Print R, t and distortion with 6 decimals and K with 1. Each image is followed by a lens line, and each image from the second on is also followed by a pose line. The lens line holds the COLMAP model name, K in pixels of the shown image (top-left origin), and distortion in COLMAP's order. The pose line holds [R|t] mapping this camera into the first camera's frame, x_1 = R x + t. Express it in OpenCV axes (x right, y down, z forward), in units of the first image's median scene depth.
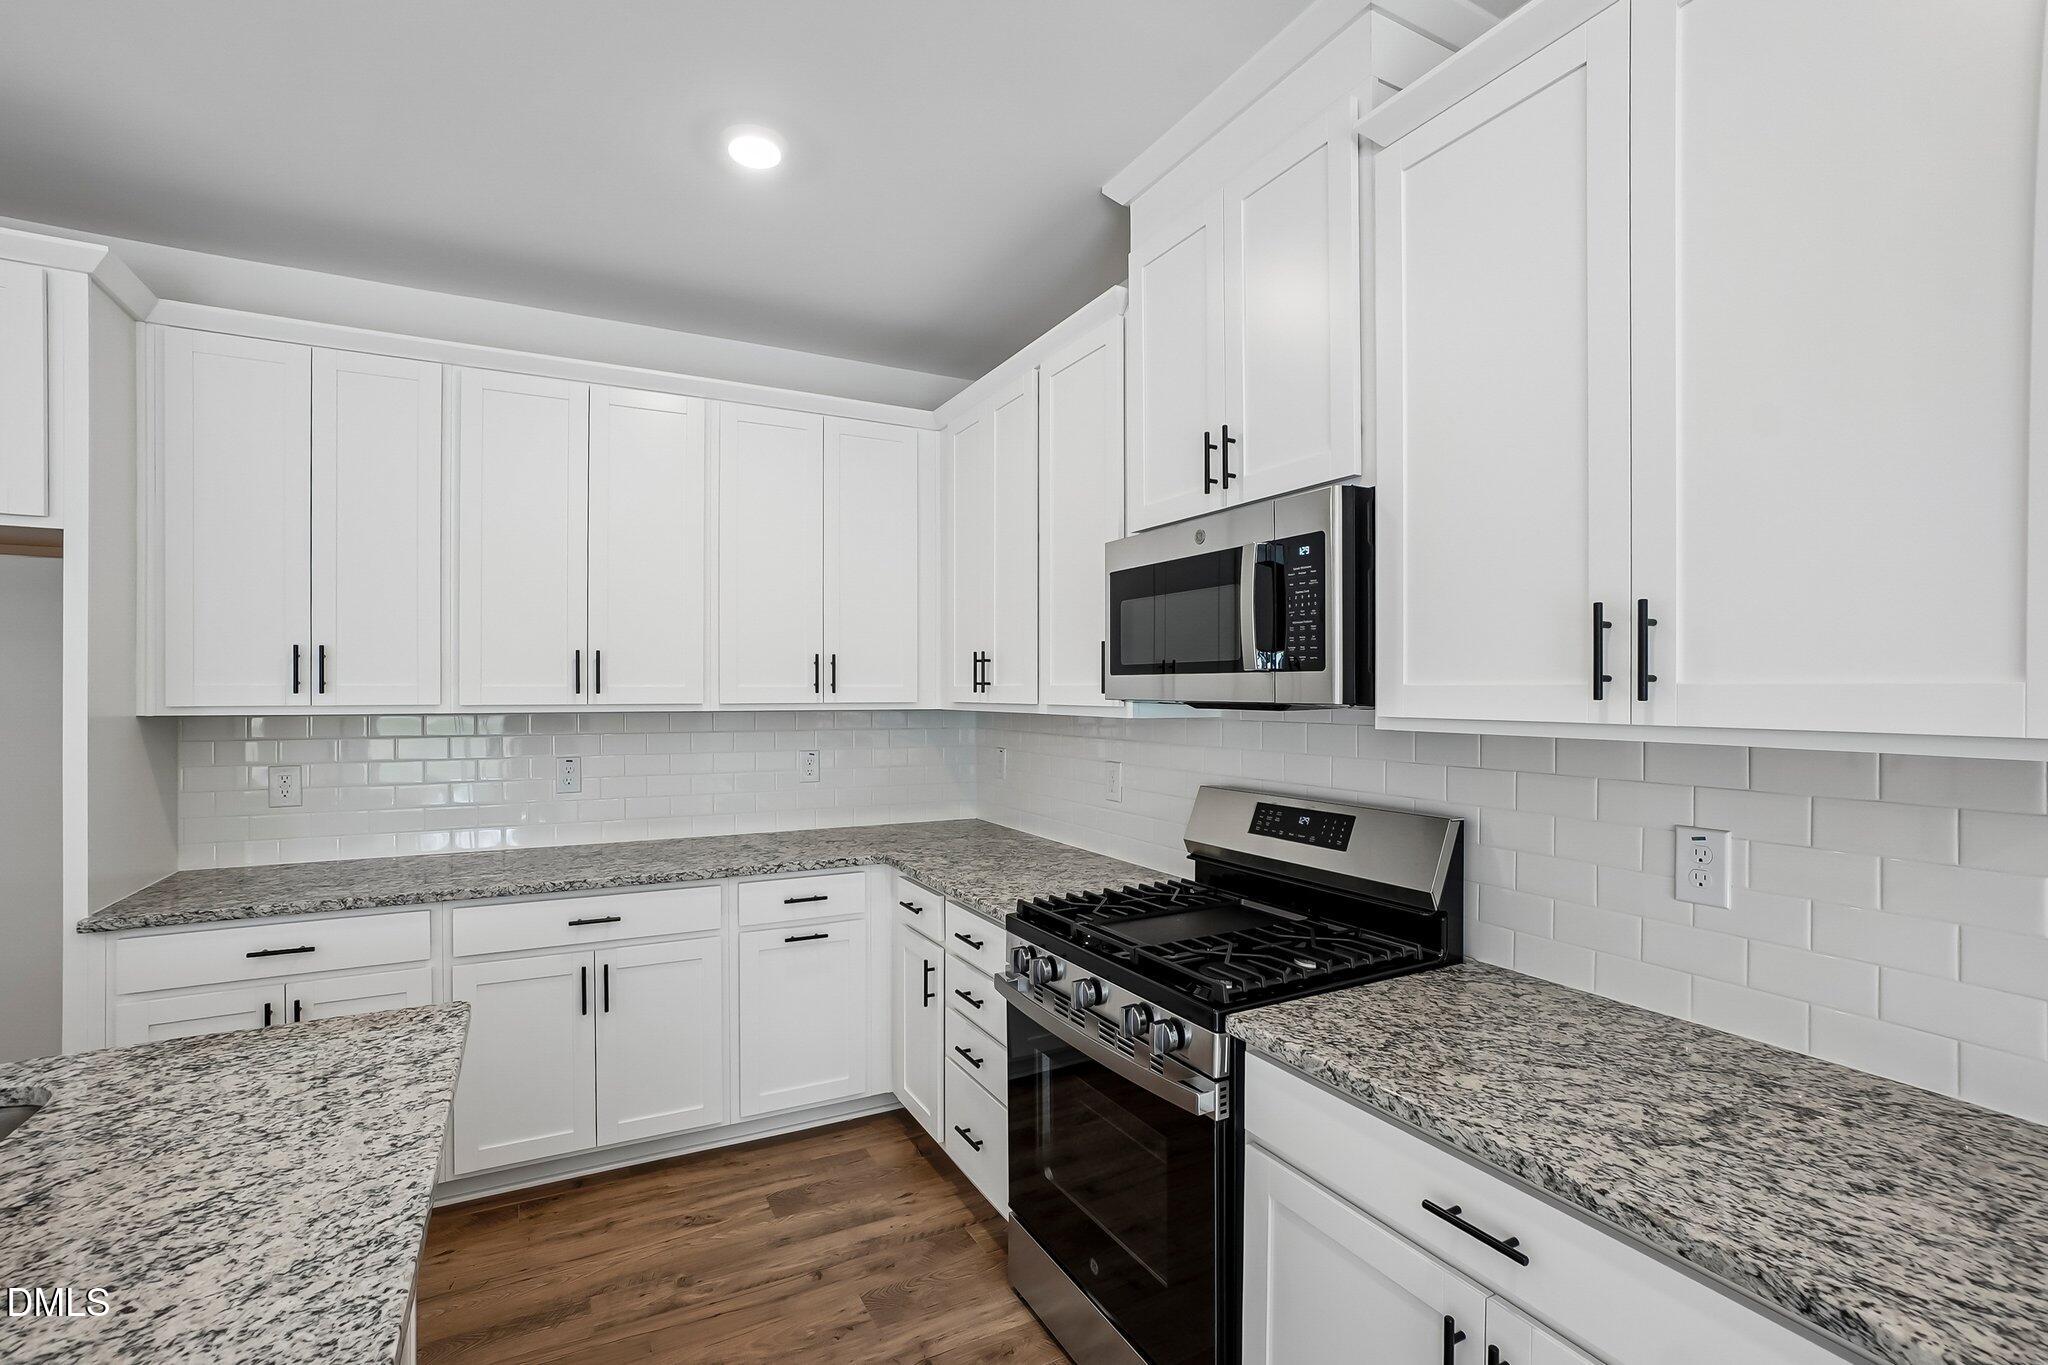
lens RADIAL K [[905.3, 0, 998.2], [0, 905.3, 695.2], [0, 0, 1]] dist [-0.025630, -0.000081]
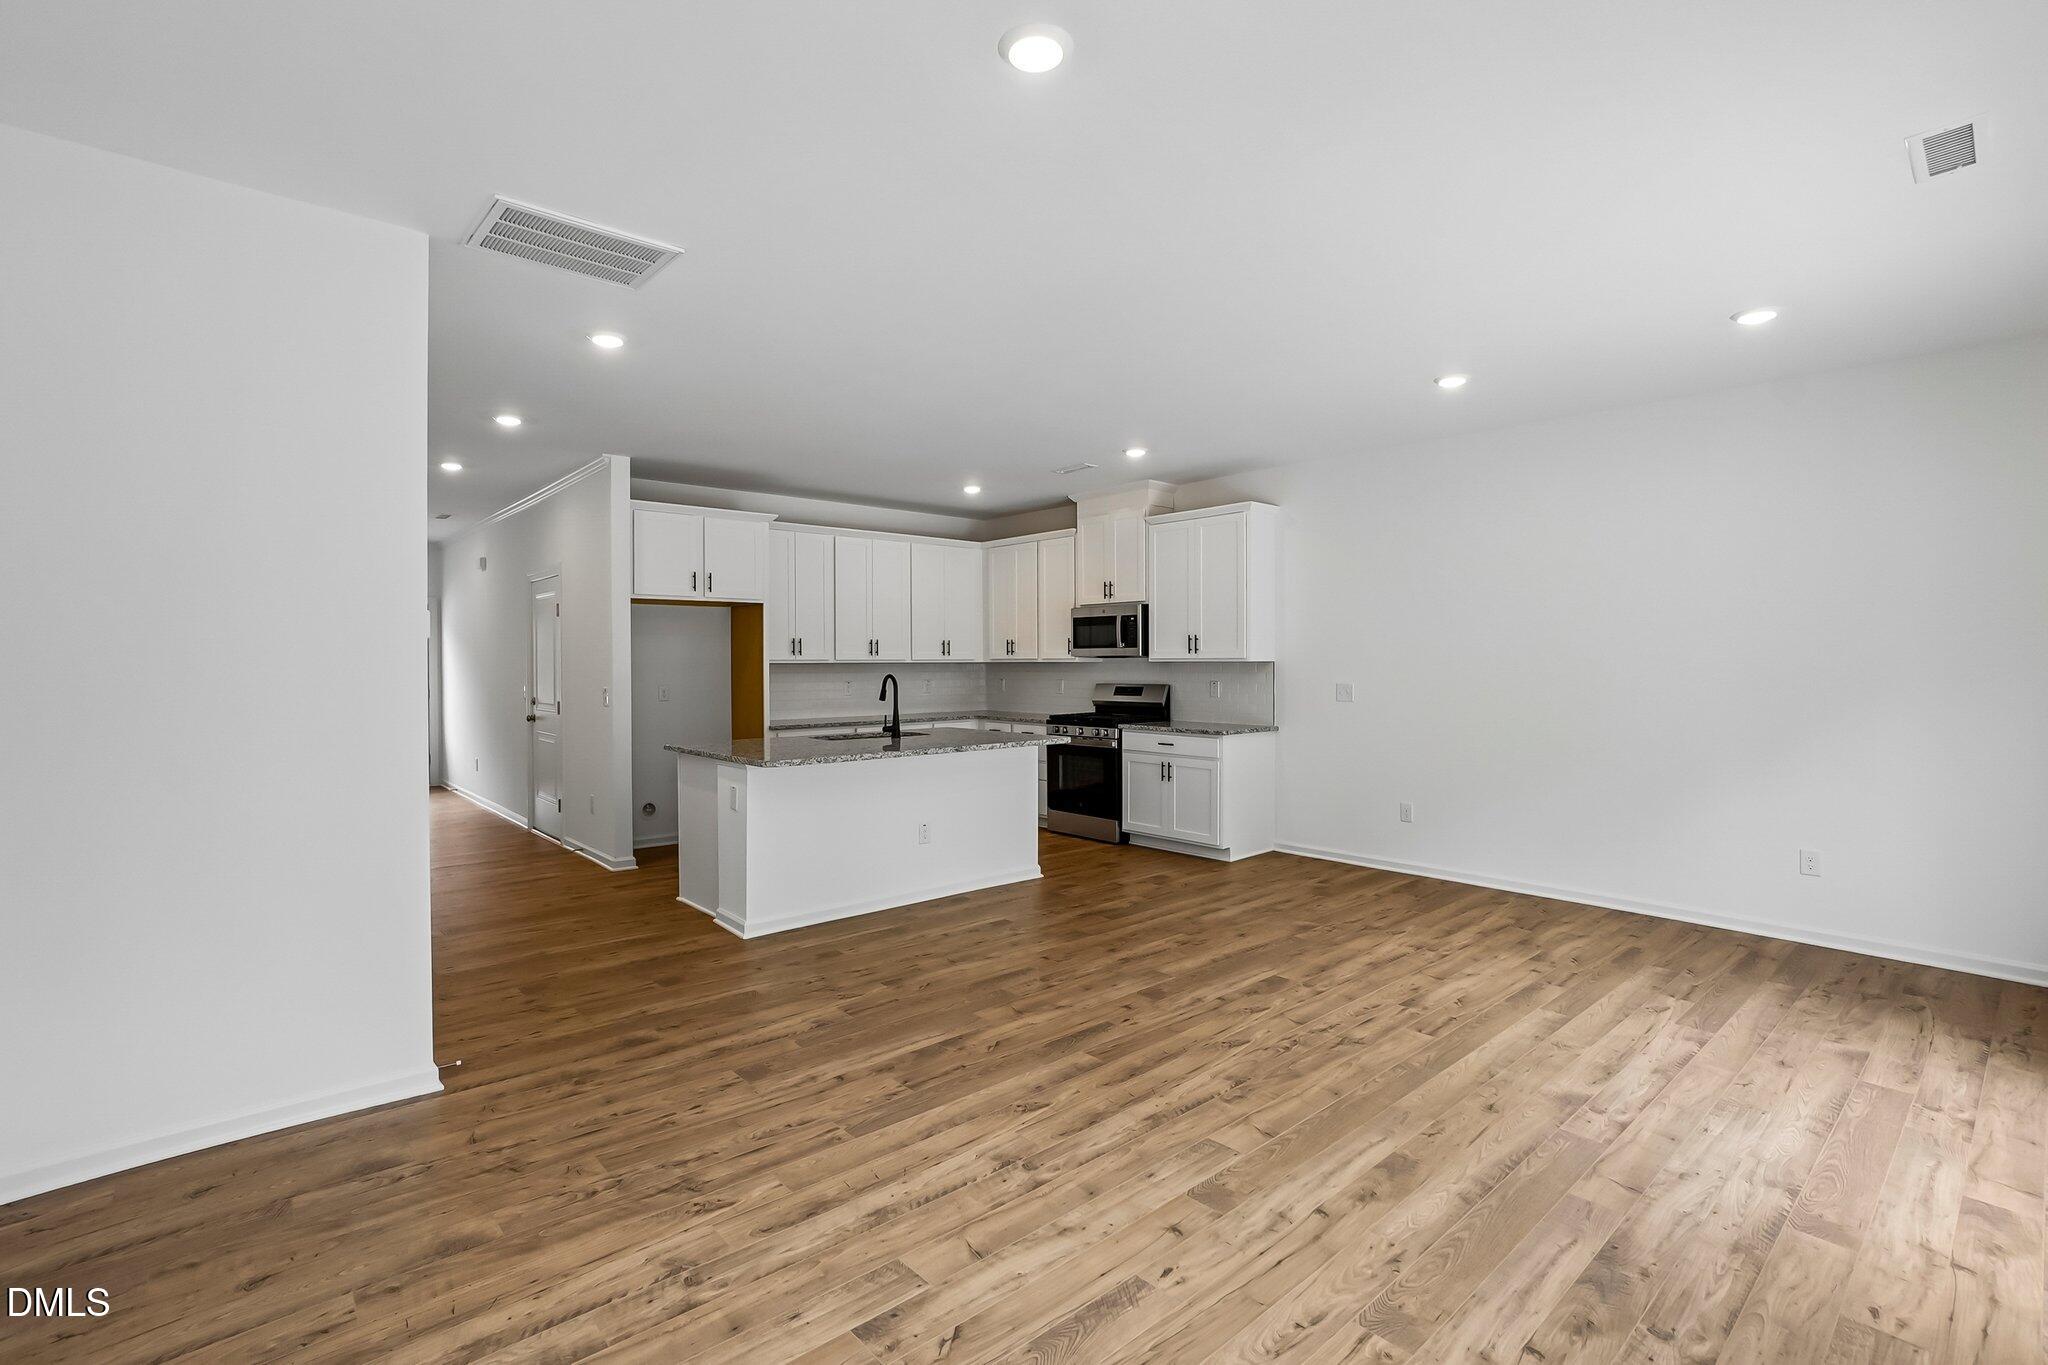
lens RADIAL K [[932.9, 0, 991.6], [0, 932.9, 654.1], [0, 0, 1]] dist [-0.037058, 0.017561]
pose [[0.973722, -0.003424, 0.227713, -0.966419], [0.006596, 0.999891, -0.013171, 0.041863], [-0.227643, 0.014327, 0.973639, -2.305671]]
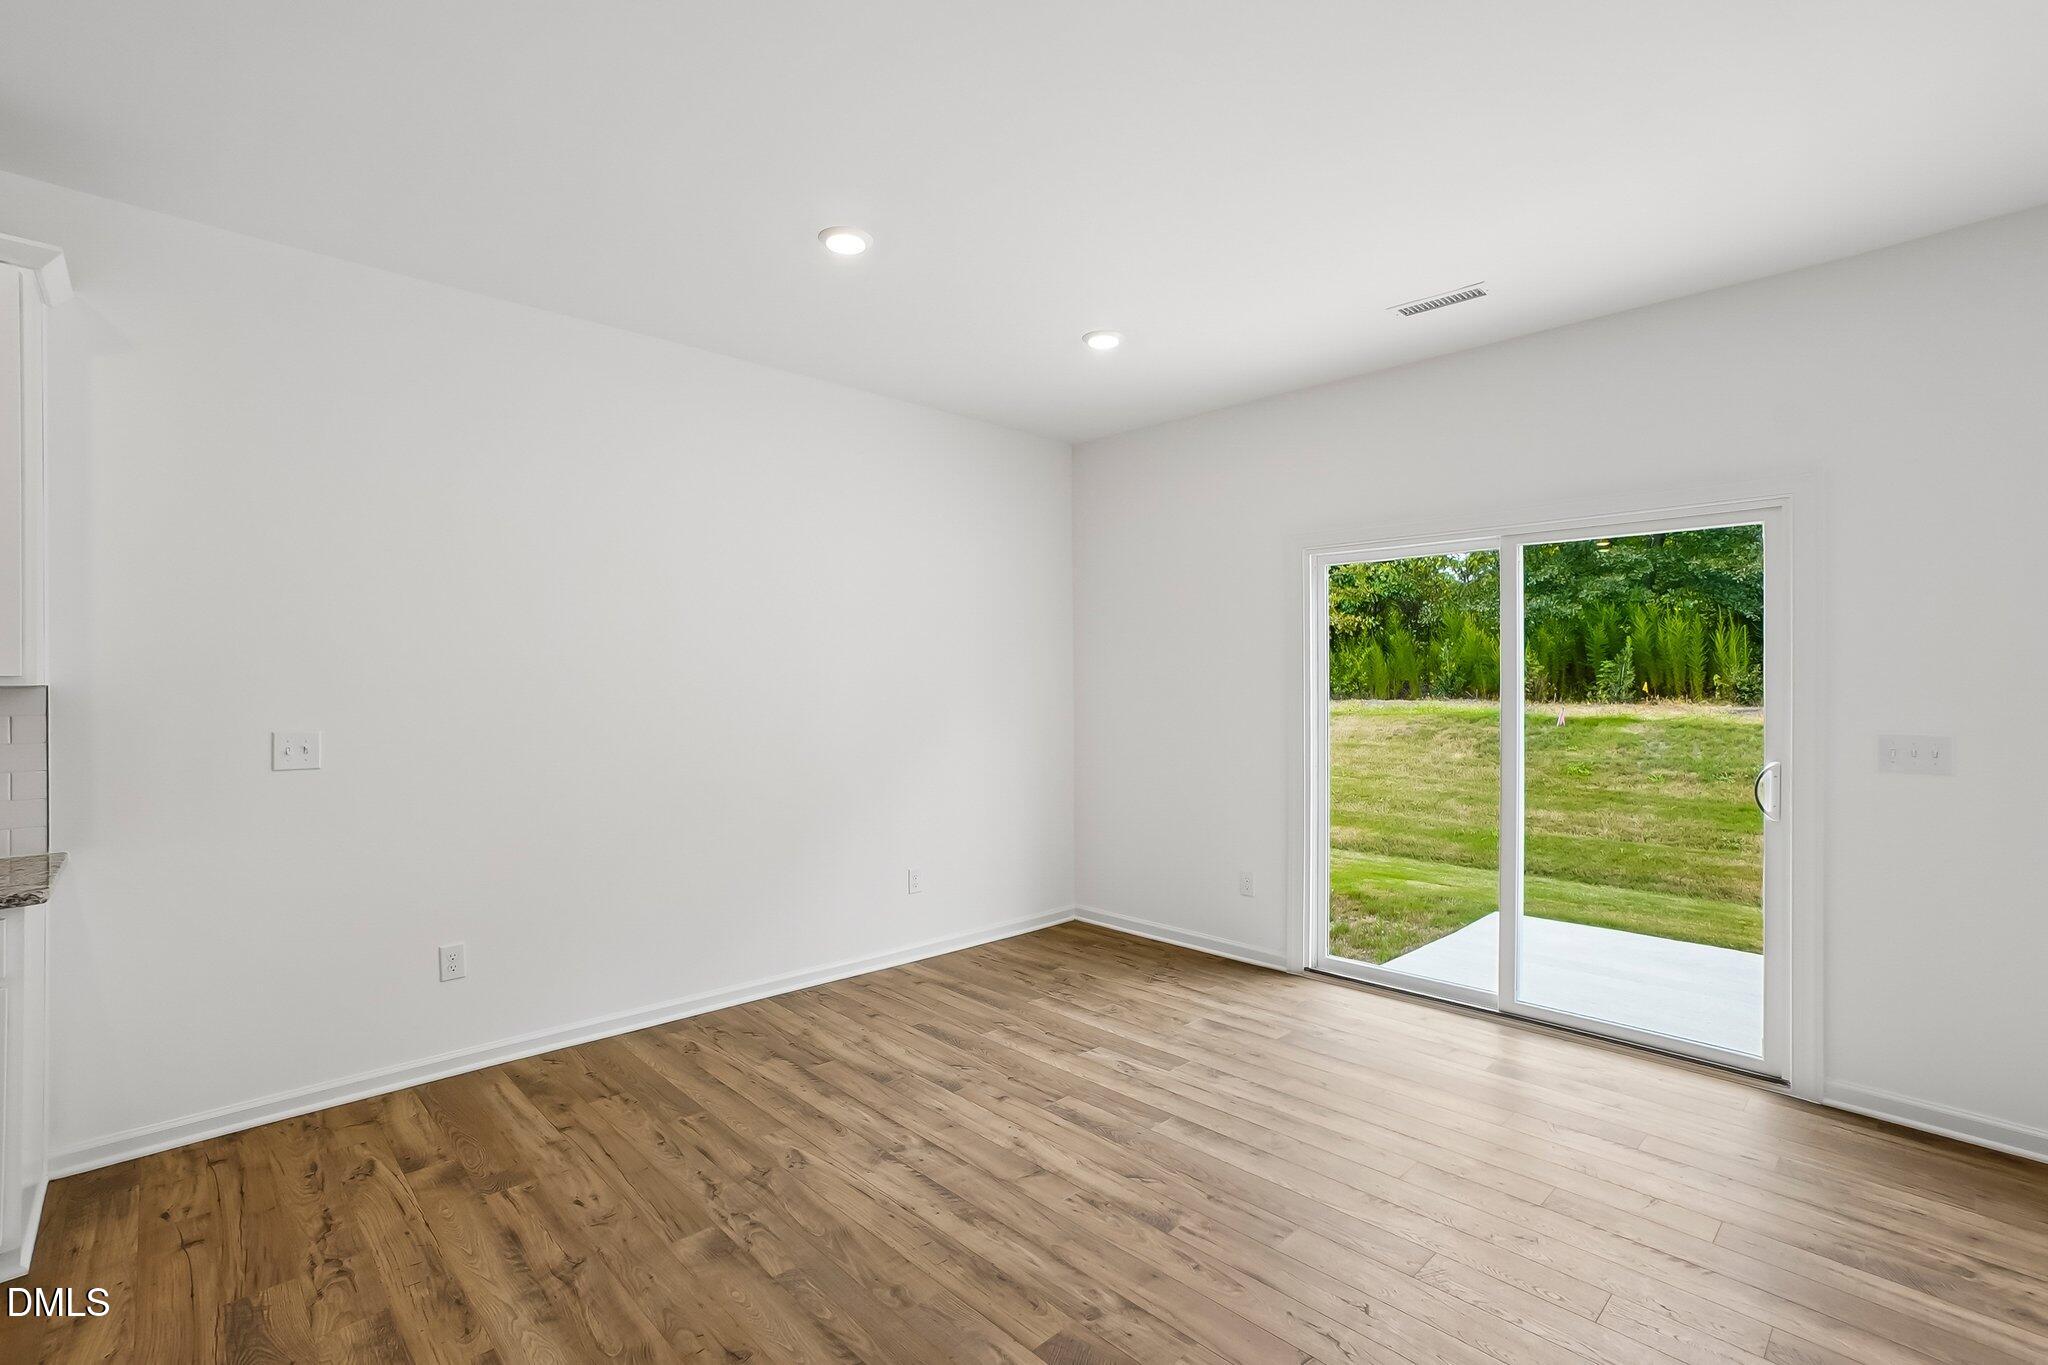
lens RADIAL K [[925.4, 0, 1024.0], [0, 925.4, 682.5], [0, 0, 1]] dist [-0.046069, 0.026722]
pose [[-0.286244, -0.003441, 0.958150, -0.815568], [0.005768, 0.999969, 0.005314, 0.029624], [-0.958139, 0.007048, -0.286216, -0.410478]]
